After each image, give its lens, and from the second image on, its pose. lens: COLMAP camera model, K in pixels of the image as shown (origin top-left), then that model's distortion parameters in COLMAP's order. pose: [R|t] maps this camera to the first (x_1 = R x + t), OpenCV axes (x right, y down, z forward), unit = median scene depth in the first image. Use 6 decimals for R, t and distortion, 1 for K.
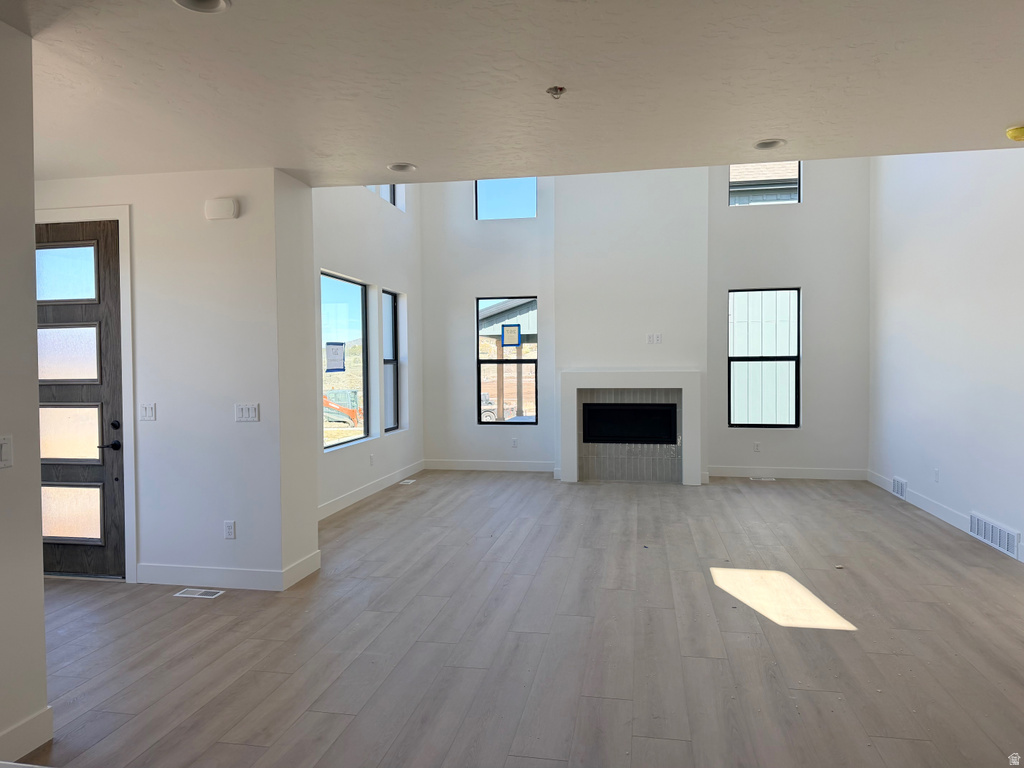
lens RADIAL K [[720.4, 0, 514.1], [0, 720.4, 383.7], [0, 0, 1]] dist [0.005482, -0.006782]
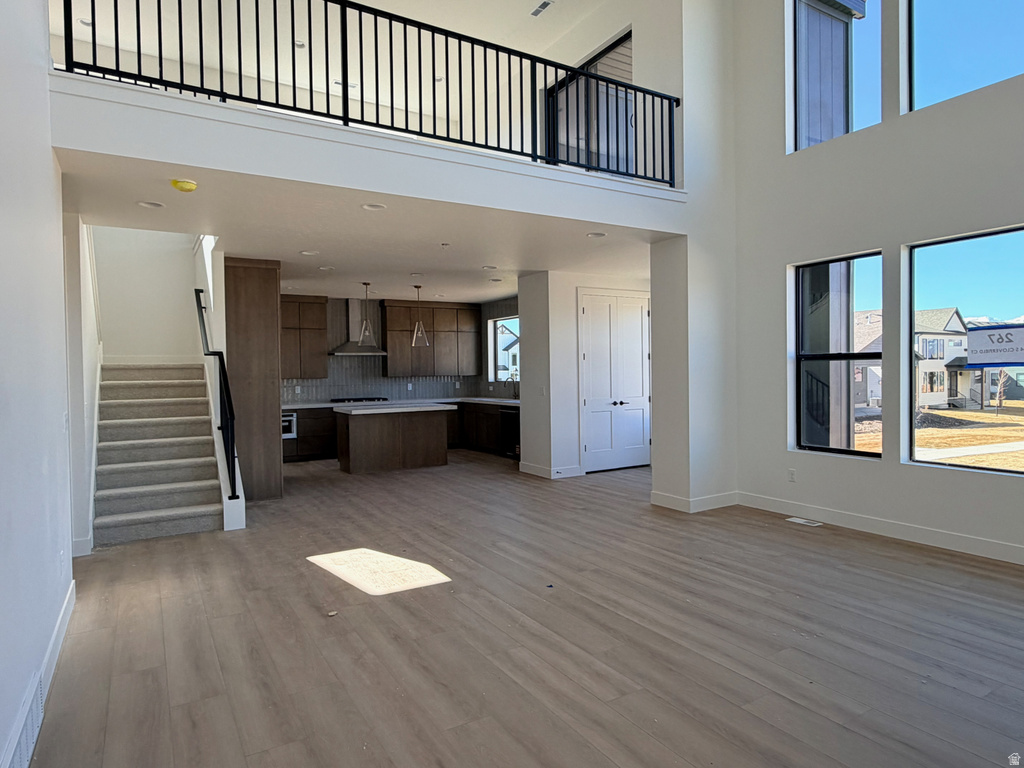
lens RADIAL K [[623.5, 0, 511.6], [0, 623.5, 386.9], [0, 0, 1]] dist [-0.010408, 0.002442]
pose [[-0.753339, 0.029226, -0.656982, 0.852729], [0.001931, 0.999106, 0.042232, -0.043631], [0.657629, 0.030547, -0.752722, 1.872704]]
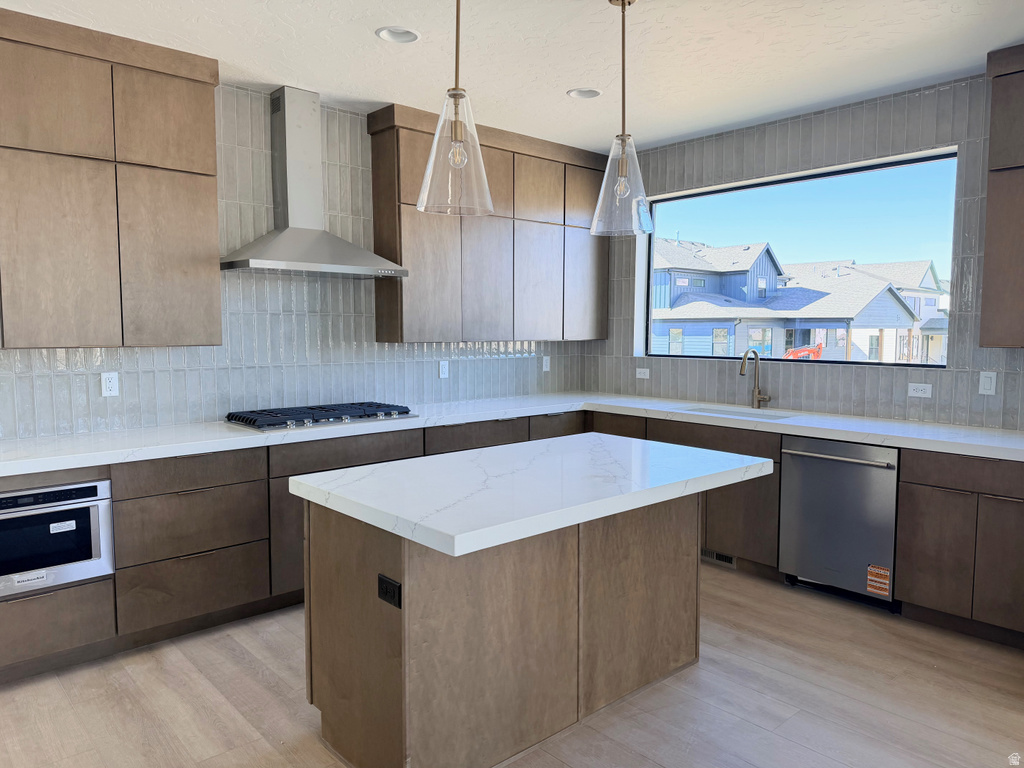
lens RADIAL K [[720.4, 0, 506.5], [0, 720.4, 380.9], [0, 0, 1]] dist [0.005482, -0.006782]
pose [[-0.611848, 0.060465, -0.788661, 0.815870], [-0.014638, 0.996038, 0.087721, -0.041838], [0.790840, 0.065216, -0.608539, 1.778682]]
